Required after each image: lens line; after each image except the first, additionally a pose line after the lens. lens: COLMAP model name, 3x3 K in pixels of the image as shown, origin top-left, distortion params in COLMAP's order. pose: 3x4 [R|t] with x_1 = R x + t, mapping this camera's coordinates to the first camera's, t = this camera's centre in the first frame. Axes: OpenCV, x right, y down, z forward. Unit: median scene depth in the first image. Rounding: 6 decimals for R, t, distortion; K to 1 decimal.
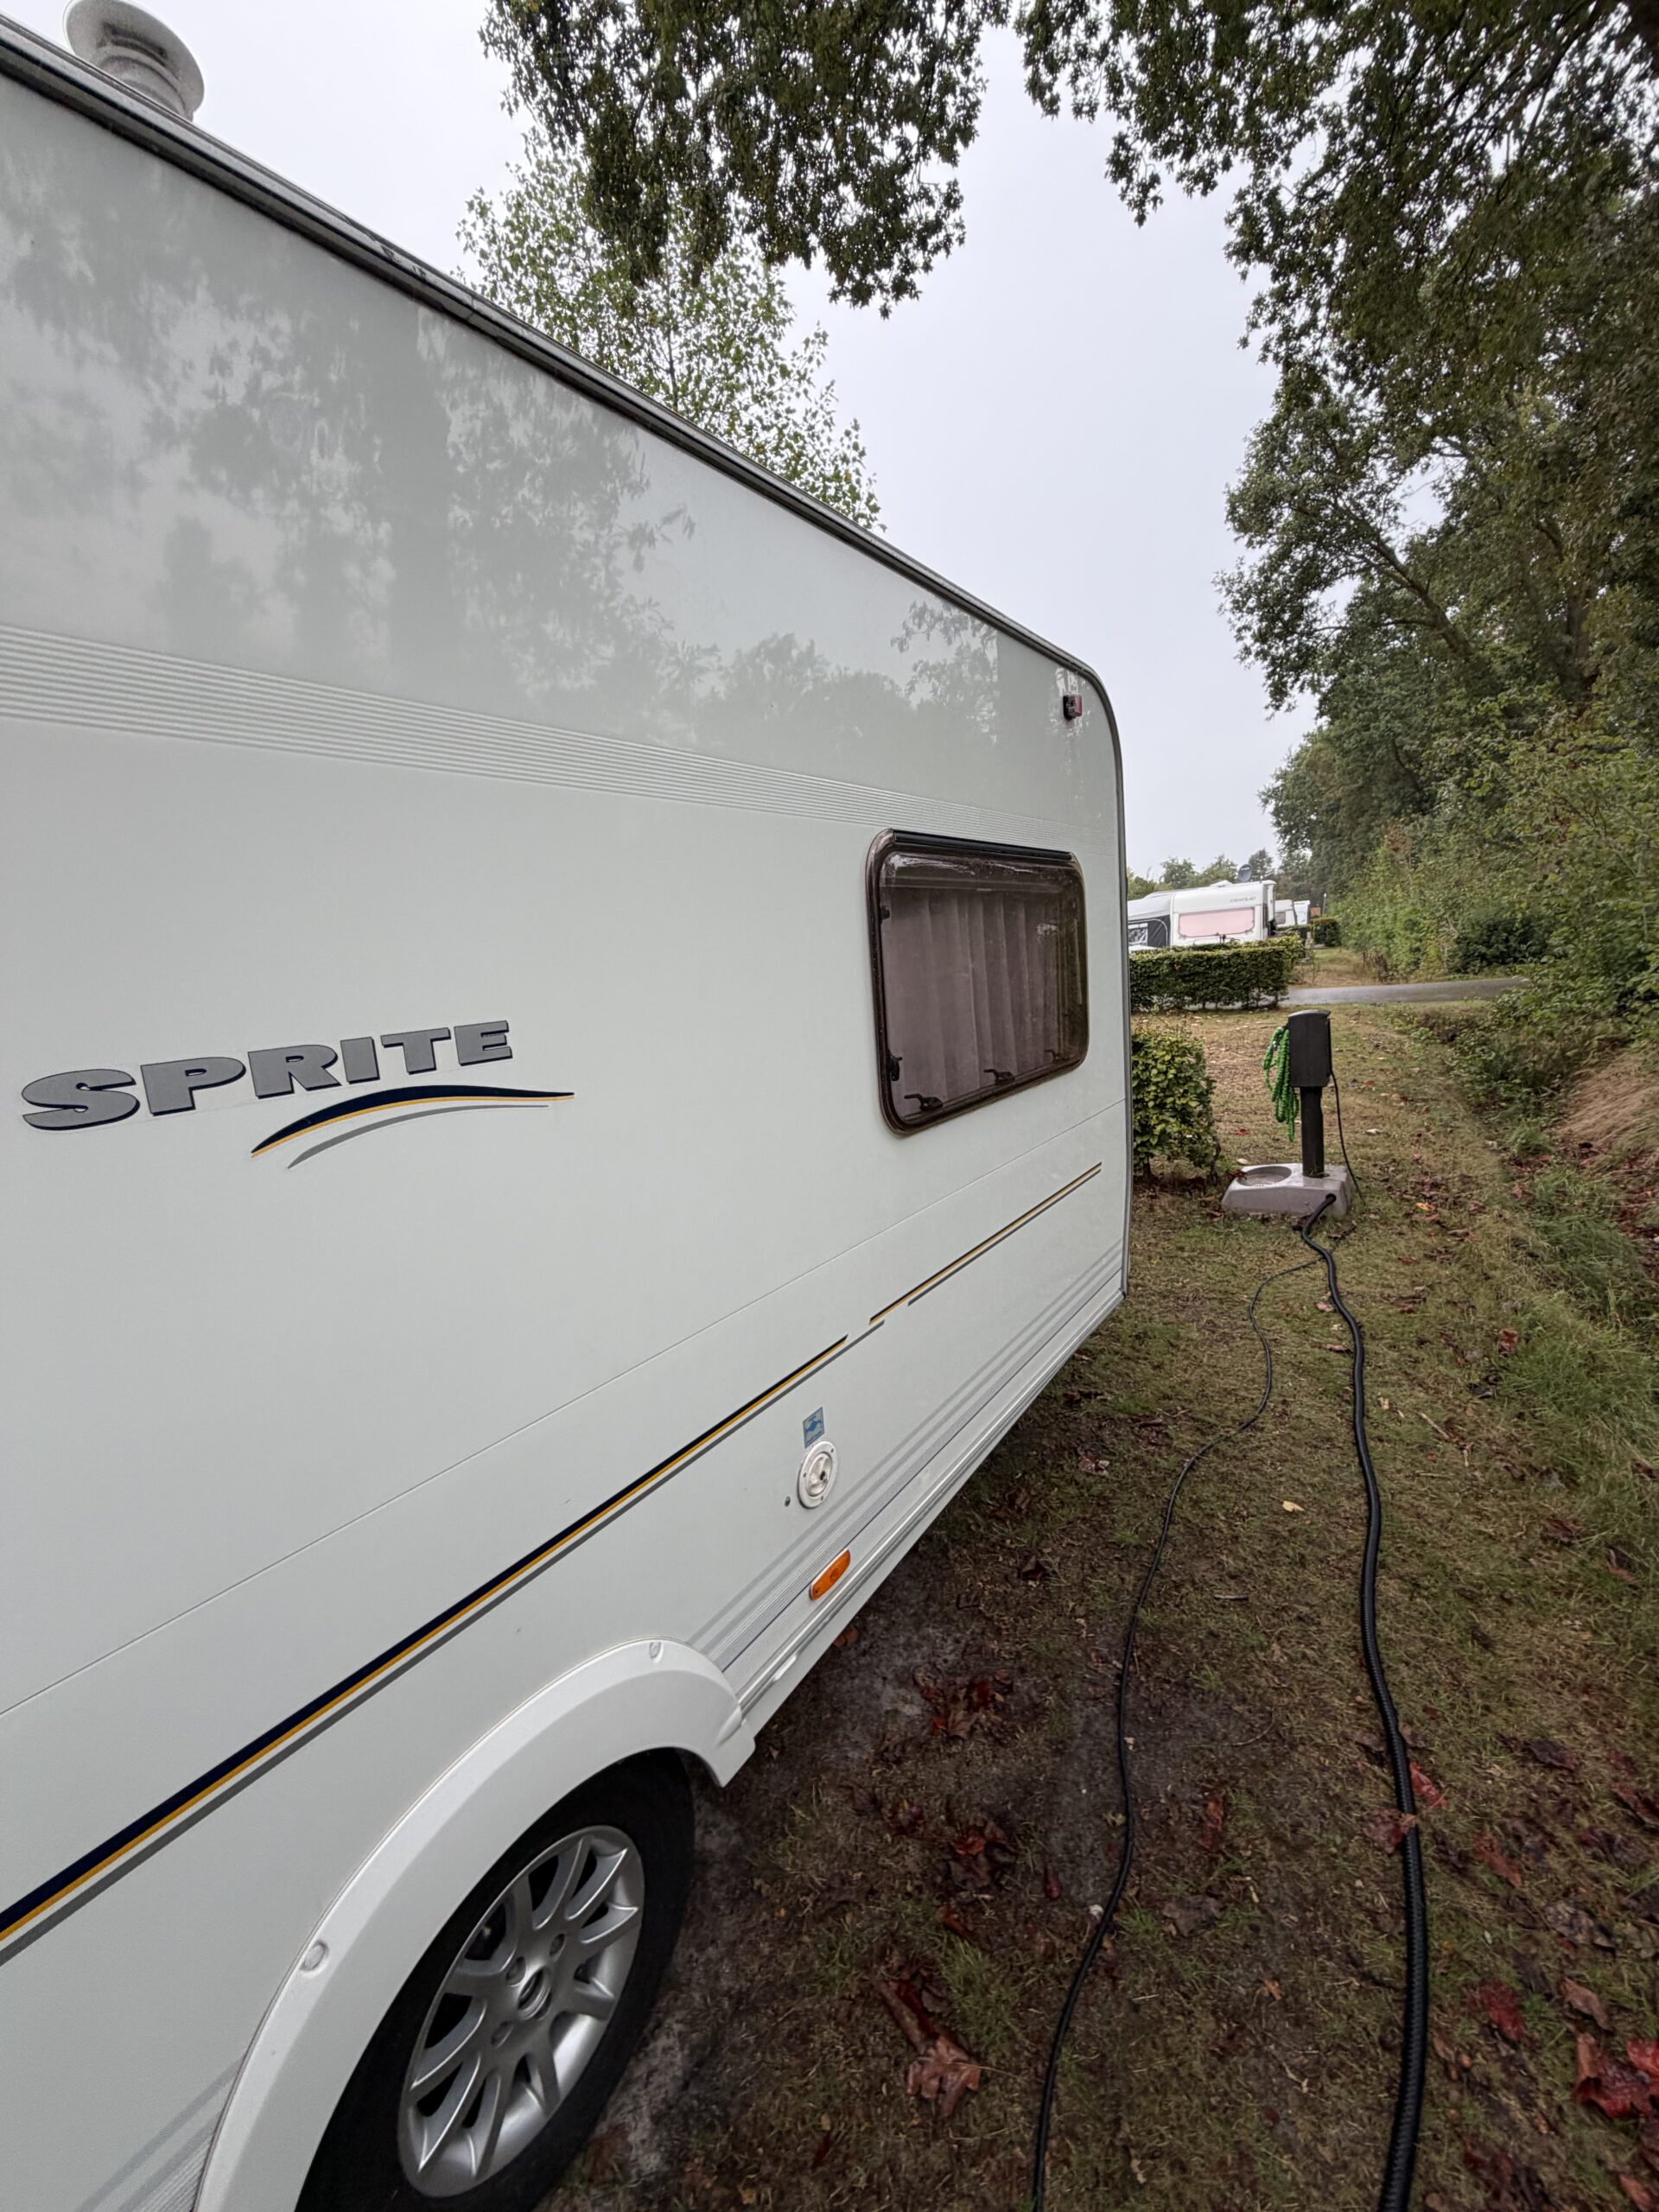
lens RADIAL K [[881.1, 0, 830.3], [0, 881.1, 1098.0], [0, 0, 1]] dist [0.000646, 0.000057]
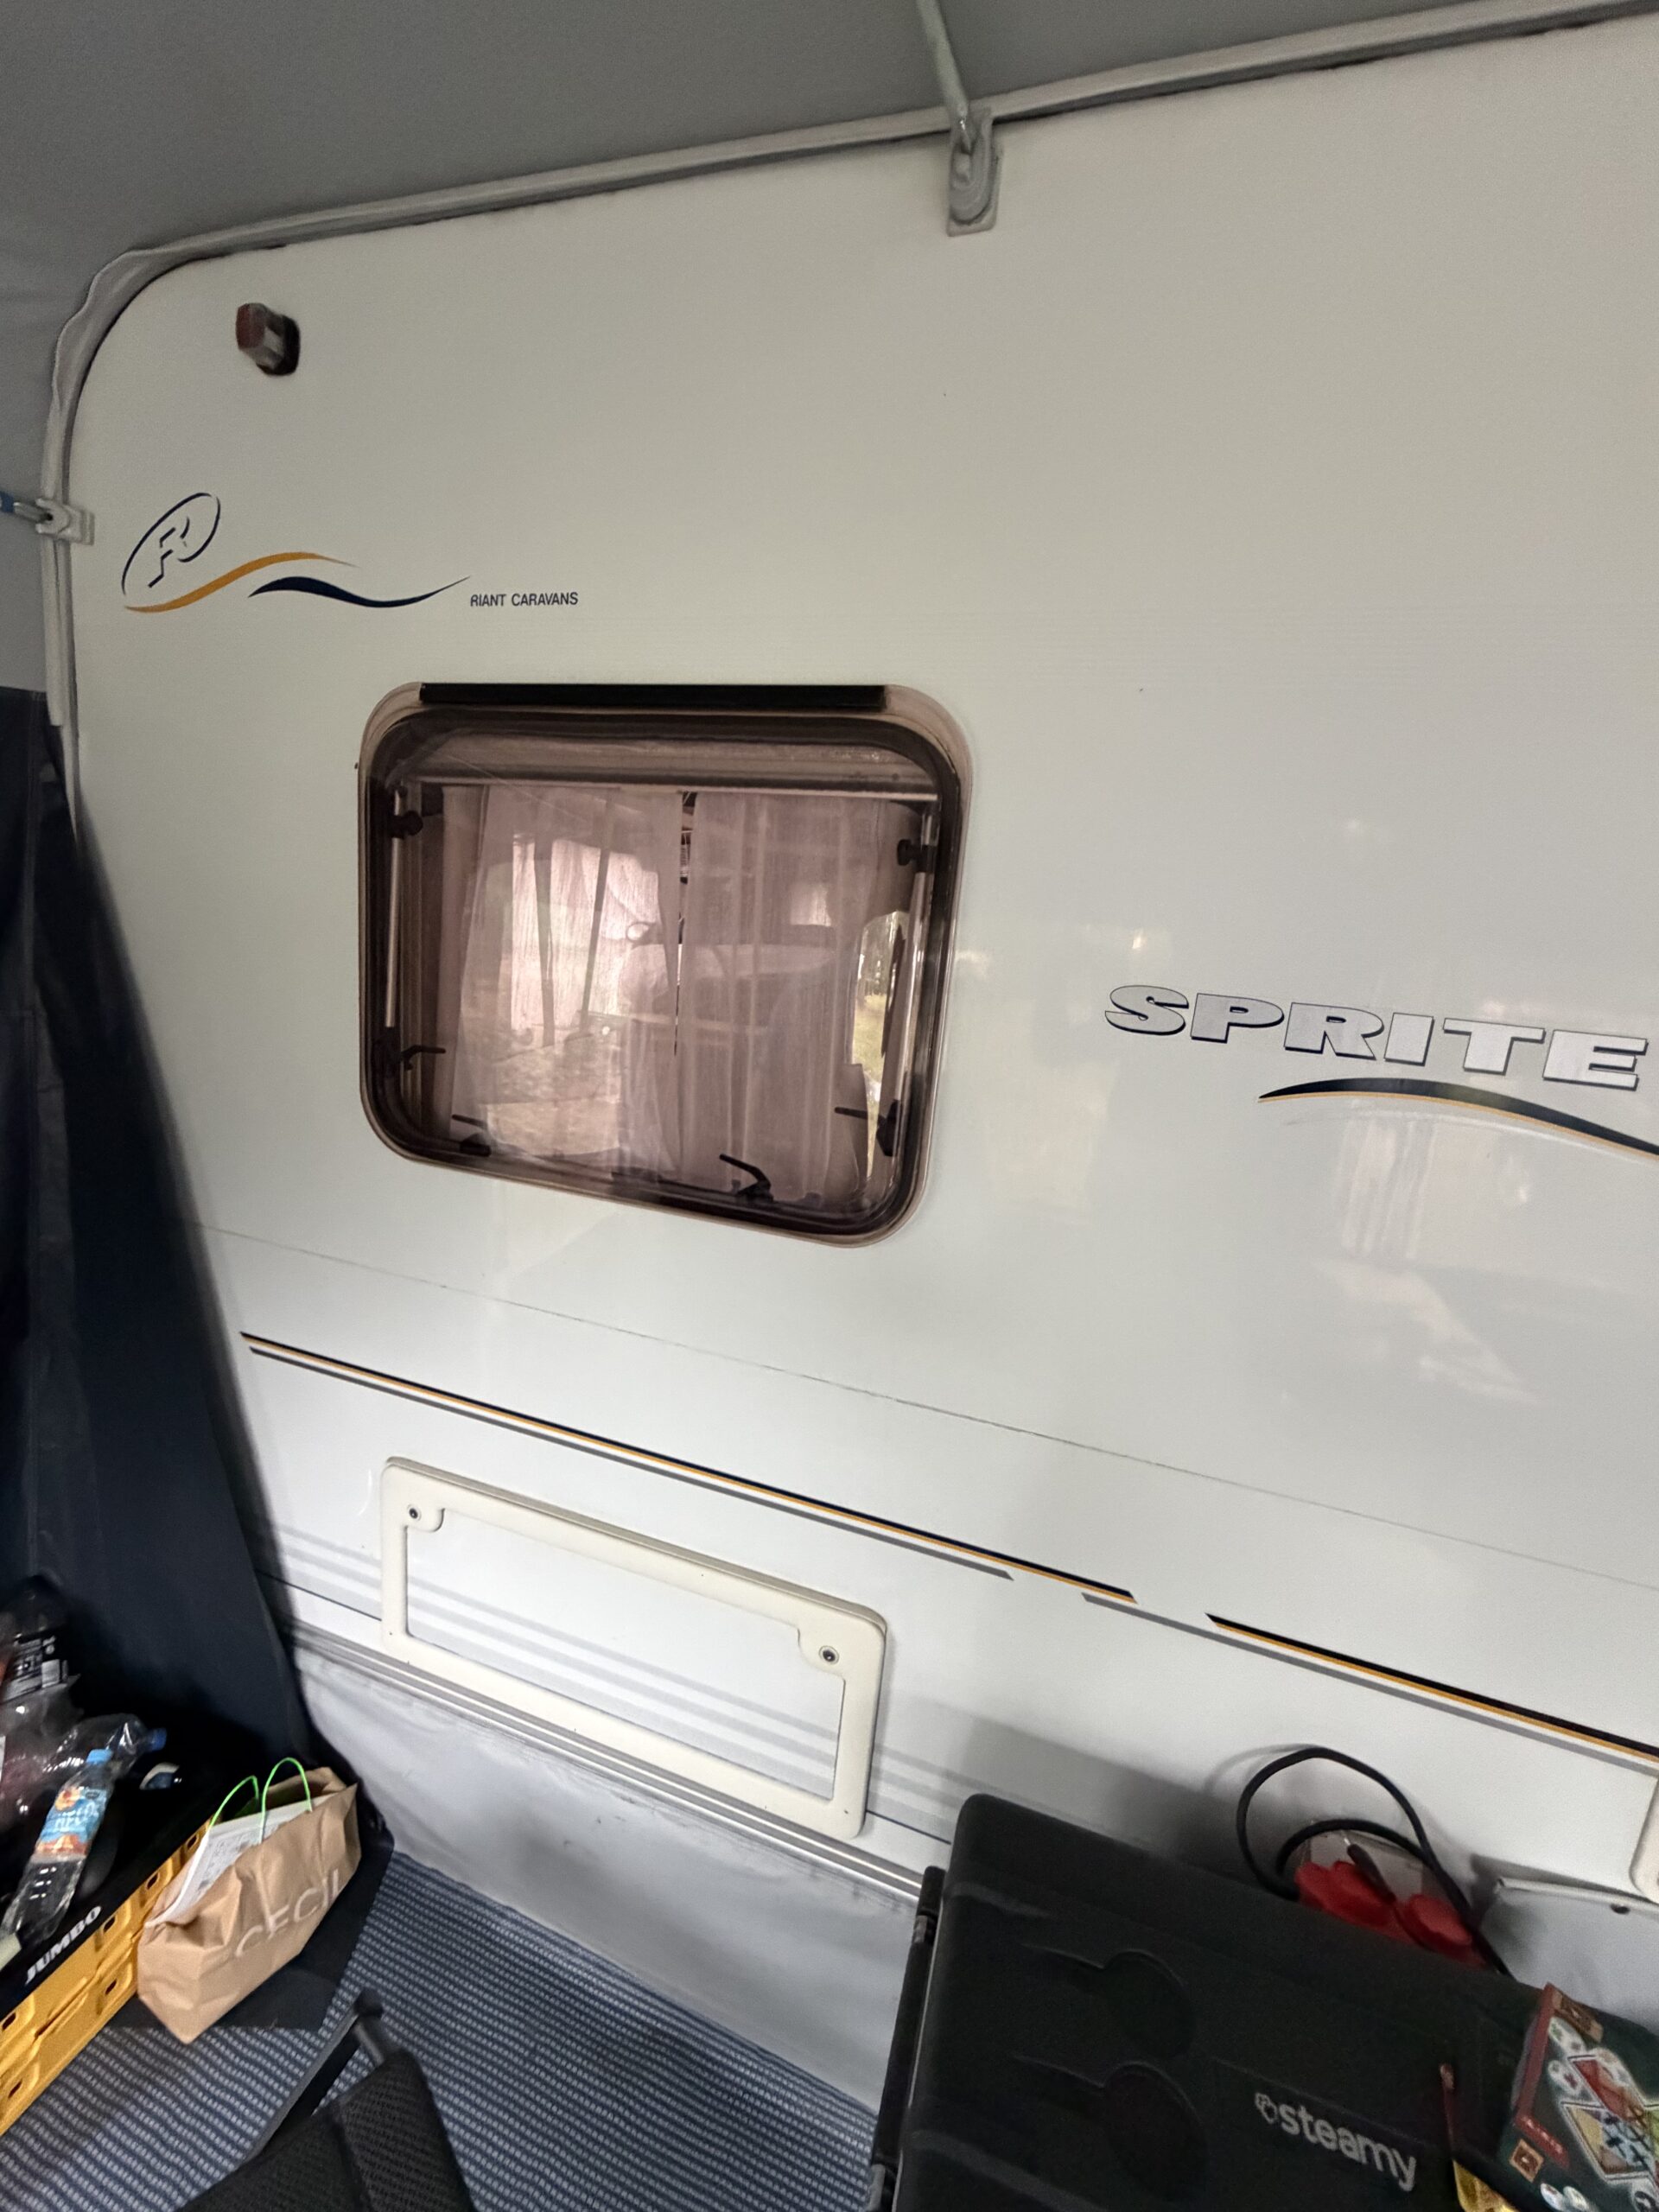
lens RADIAL K [[881.1, 0, 820.1], [0, 881.1, 1098.3], [0, 0, 1]] dist [0.000646, 0.000057]
pose [[0.296580, 0.301430, -0.906190, 0.043570], [-0.262508, 0.938062, 0.226117, -0.013035], [0.918221, 0.170820, 0.357338, 0.060879]]
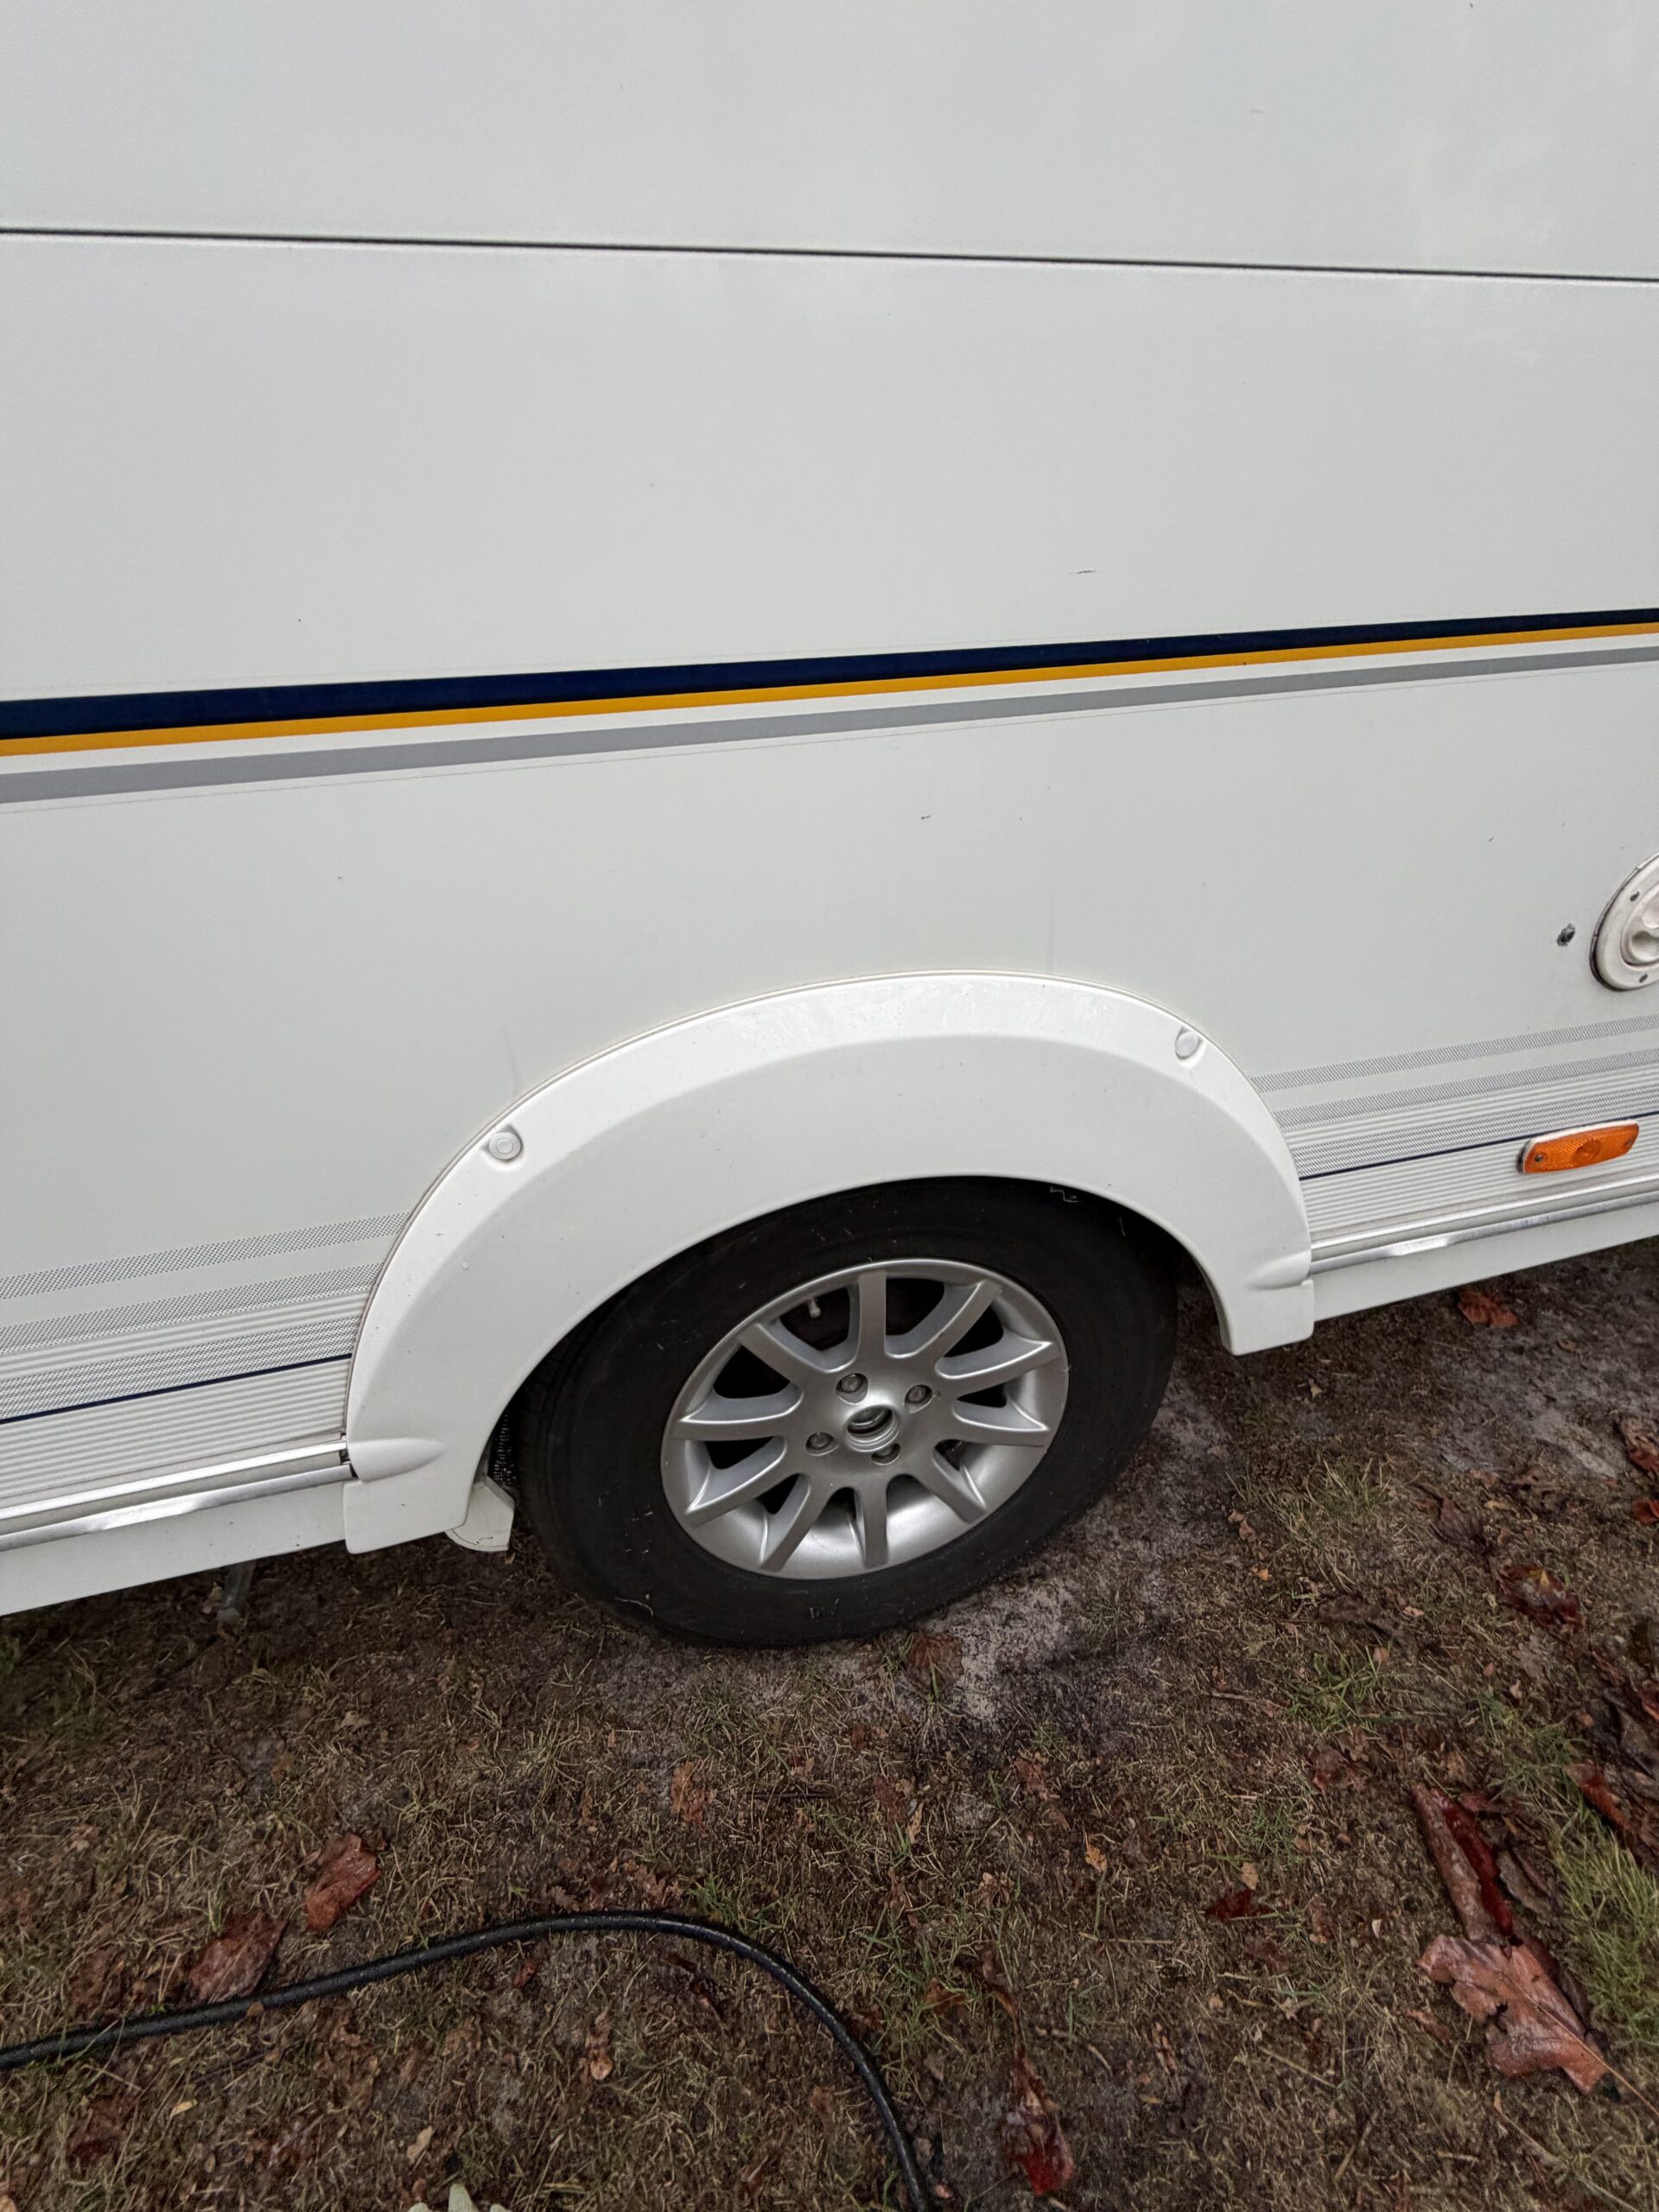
lens RADIAL K [[881.1, 0, 833.0], [0, 881.1, 1098.7], [0, 0, 1]] dist [0.000646, 0.000057]
pose [[0.759610, 0.341908, -0.553255, -0.037730], [-0.122481, 0.910649, 0.394610, 0.271797], [0.638742, -0.231987, 0.733615, 0.282943]]
